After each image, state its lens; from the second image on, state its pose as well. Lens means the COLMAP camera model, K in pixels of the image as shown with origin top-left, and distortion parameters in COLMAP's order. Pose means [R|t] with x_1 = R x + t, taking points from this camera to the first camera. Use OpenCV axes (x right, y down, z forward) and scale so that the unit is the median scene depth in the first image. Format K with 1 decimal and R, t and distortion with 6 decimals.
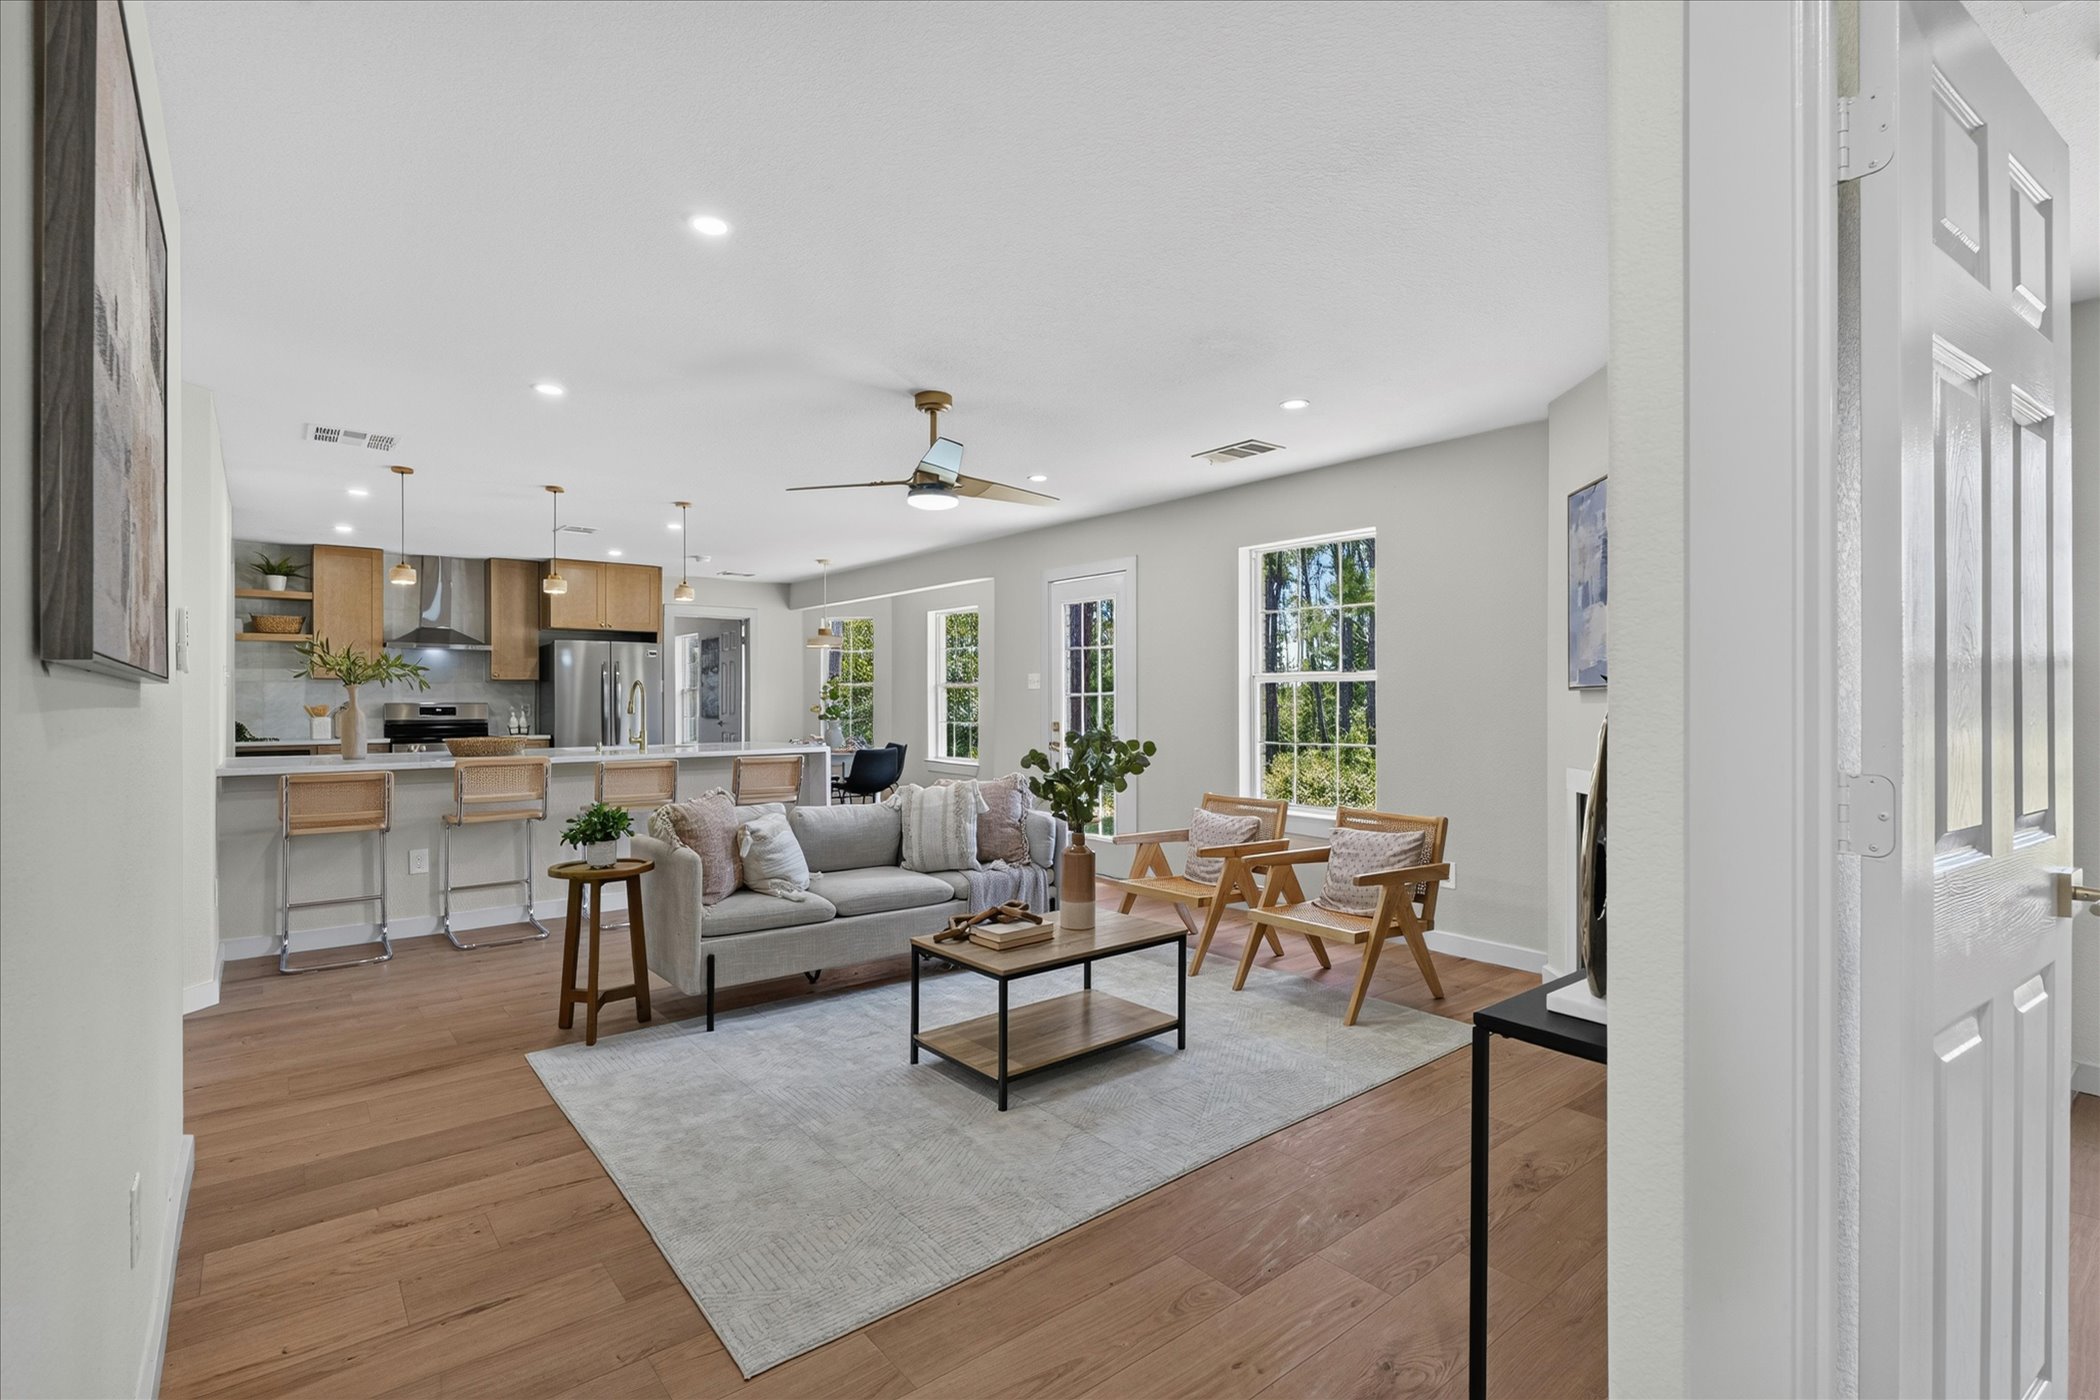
lens RADIAL K [[970.5, 0, 1048.6], [0, 970.5, 711.5], [0, 0, 1]] dist [0.000554, 0.000161]
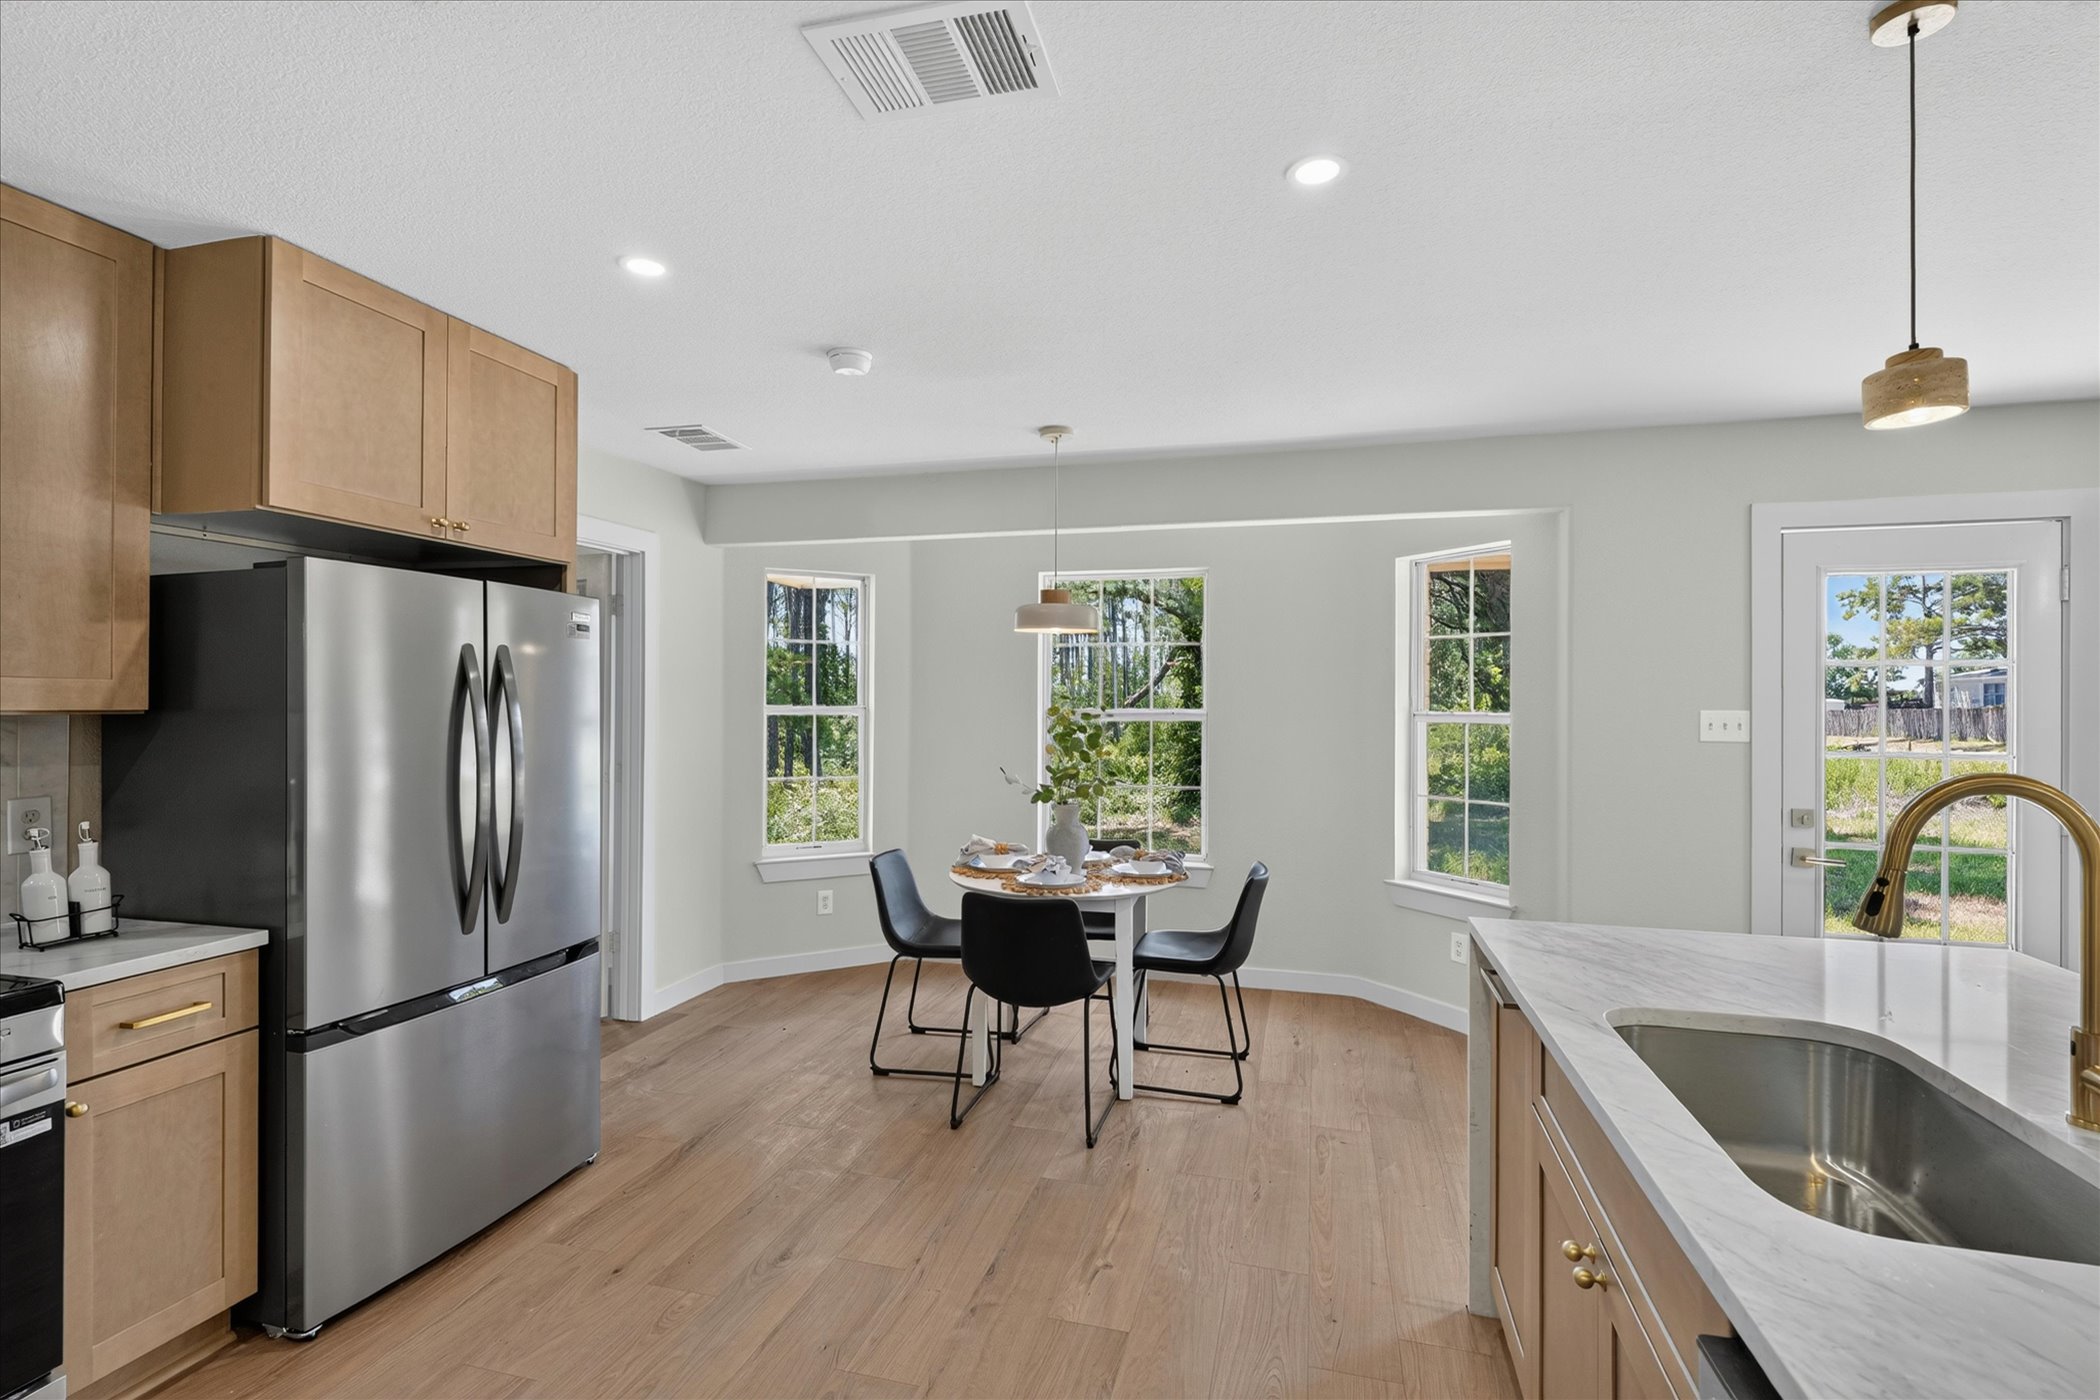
lens RADIAL K [[983.6, 0, 1039.9], [0, 983.6, 714.1], [0, 0, 1]] dist [0.003782, -0.000026]
pose [[0.817066, -0.008882, 0.576476, -0.487841], [0.015016, 0.999870, -0.005878, -0.026706], [-0.576349, 0.013460, 0.817093, 0.657180]]
